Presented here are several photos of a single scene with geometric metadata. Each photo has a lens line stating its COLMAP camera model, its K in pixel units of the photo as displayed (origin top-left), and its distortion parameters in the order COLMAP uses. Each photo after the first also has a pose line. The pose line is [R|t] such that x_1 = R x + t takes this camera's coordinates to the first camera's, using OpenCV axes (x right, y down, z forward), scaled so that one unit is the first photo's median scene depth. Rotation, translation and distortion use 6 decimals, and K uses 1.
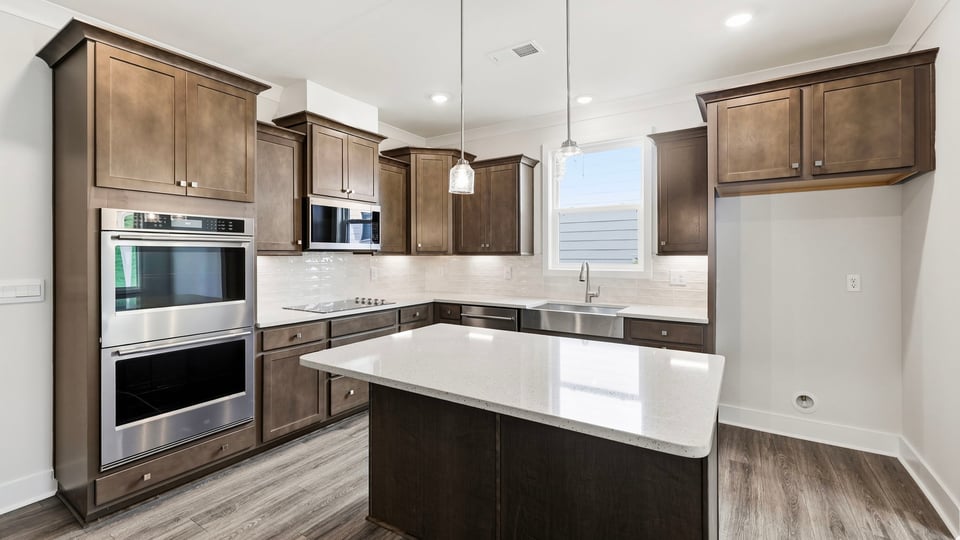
lens RADIAL K [[407.0, 0, 474.9], [0, 407.0, 258.8], [0, 0, 1]] dist [0.001680, 0.000067]
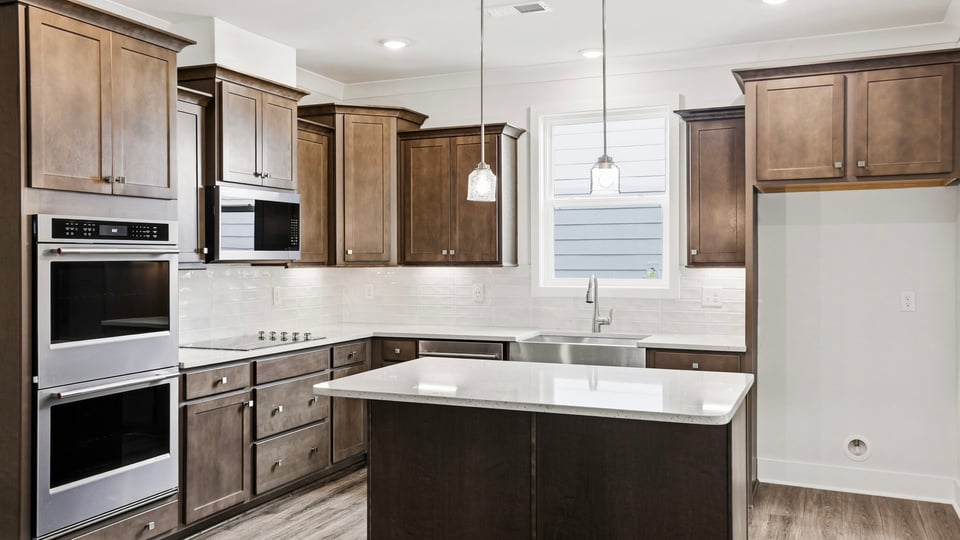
lens RADIAL K [[805.5, 0, 480.0], [0, 805.5, 270.0], [0, 0, 1]] dist [-0.003673, 0.081933]
pose [[0.984594, -0.002591, 0.174836, -0.218823], [0.001691, 0.999985, 0.005296, -0.014357], [-0.174847, -0.004919, 0.984583, -0.465234]]
